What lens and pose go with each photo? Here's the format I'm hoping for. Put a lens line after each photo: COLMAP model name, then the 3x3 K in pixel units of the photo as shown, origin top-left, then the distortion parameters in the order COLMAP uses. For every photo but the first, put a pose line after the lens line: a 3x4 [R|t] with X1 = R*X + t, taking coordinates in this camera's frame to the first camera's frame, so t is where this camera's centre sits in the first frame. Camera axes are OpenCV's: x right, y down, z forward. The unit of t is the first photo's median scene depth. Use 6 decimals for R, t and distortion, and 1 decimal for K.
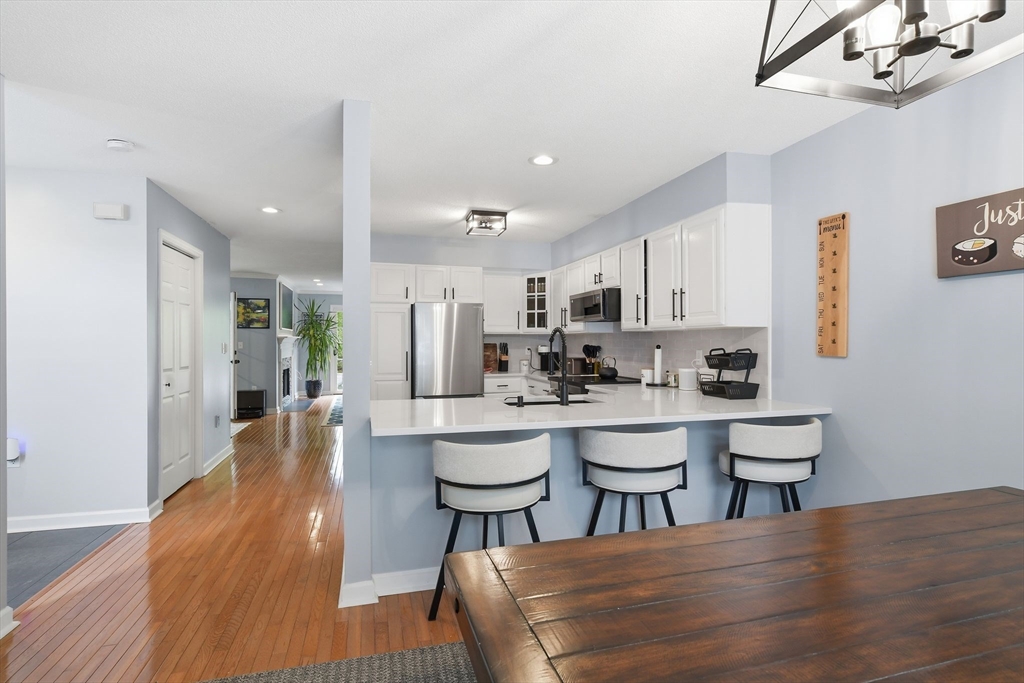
lens RADIAL K [[518.2, 0, 514.3], [0, 518.2, 342.7], [0, 0, 1]] dist [0.002833, 0.000853]
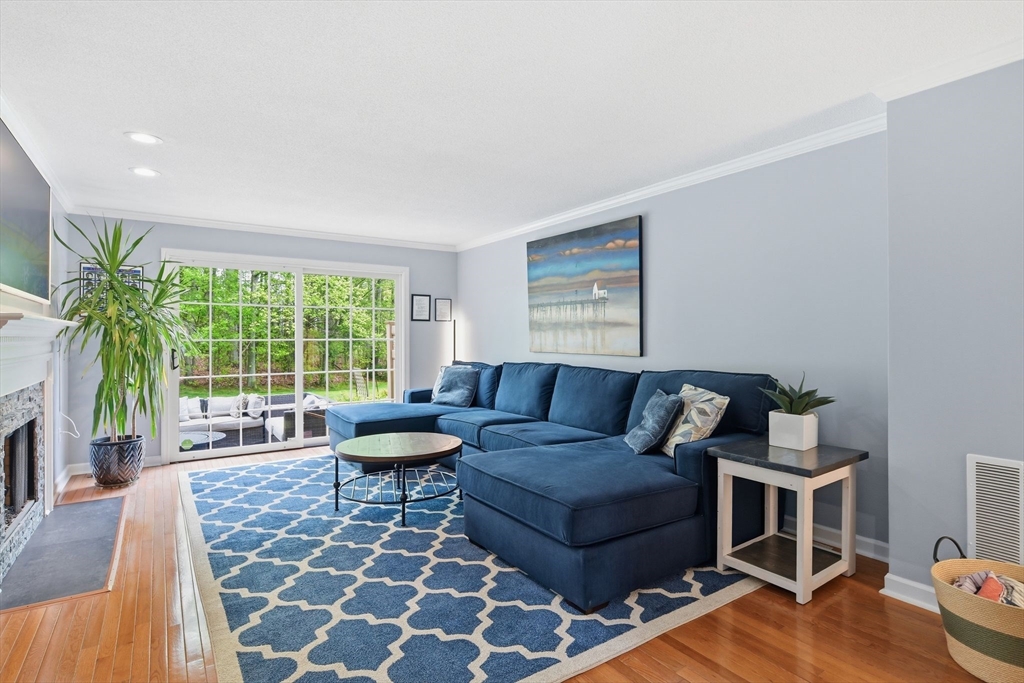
lens RADIAL K [[518.2, 0, 512.3], [0, 518.2, 337.9], [0, 0, 1]] dist [0.002833, 0.000853]
pose [[0.947747, 0.002967, 0.319010, -0.235192], [-0.001693, 0.999989, -0.004269, 0.000297], [-0.319019, 0.003506, 0.947742, 0.549493]]
